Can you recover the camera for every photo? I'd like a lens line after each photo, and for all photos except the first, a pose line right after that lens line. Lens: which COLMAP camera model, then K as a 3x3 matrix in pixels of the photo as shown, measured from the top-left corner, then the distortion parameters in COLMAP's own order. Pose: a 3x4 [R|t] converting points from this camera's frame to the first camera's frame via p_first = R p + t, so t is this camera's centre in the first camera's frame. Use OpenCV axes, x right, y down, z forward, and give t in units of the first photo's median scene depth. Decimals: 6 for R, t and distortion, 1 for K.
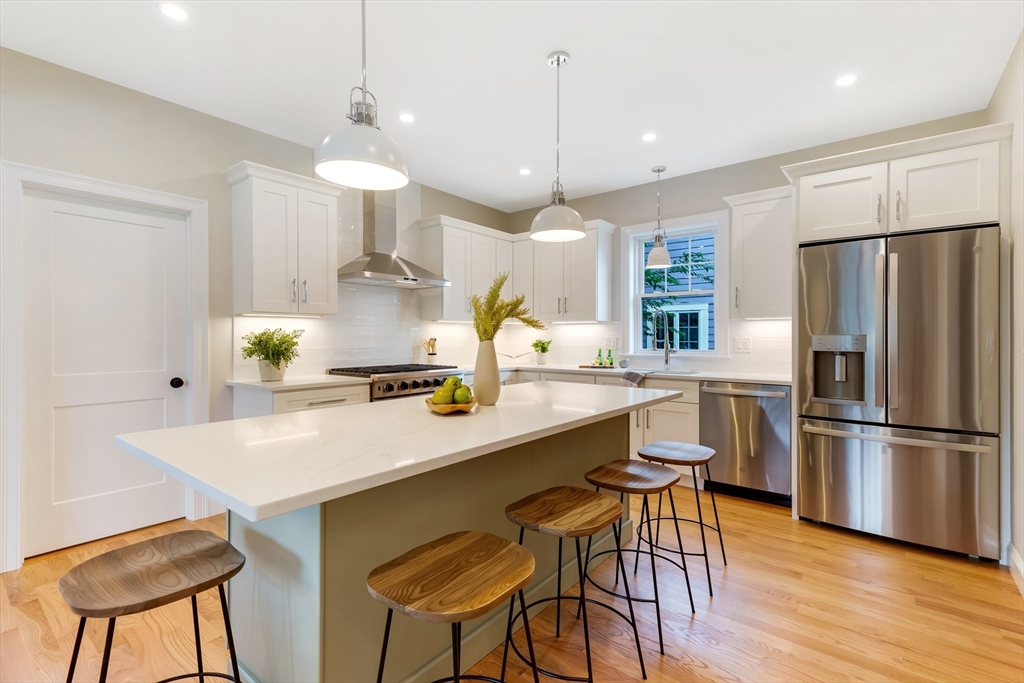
lens RADIAL K [[469.8, 0, 515.9], [0, 469.8, 339.2], [0, 0, 1]] dist [0.012030, 0.001078]
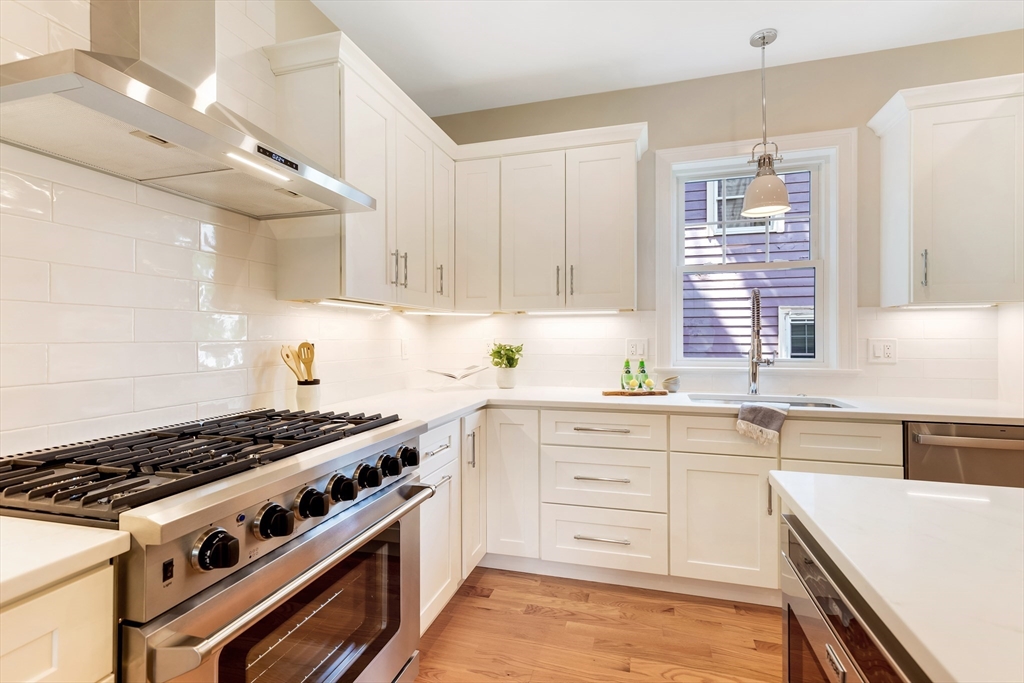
lens RADIAL K [[469.8, 0, 510.2], [0, 469.8, 333.5], [0, 0, 1]] dist [0.012030, 0.001078]
pose [[0.924804, 0.000453, 0.380443, -0.169614], [0.004873, 0.999903, -0.013035, -0.004273], [-0.380412, 0.013908, 0.924712, 0.546219]]
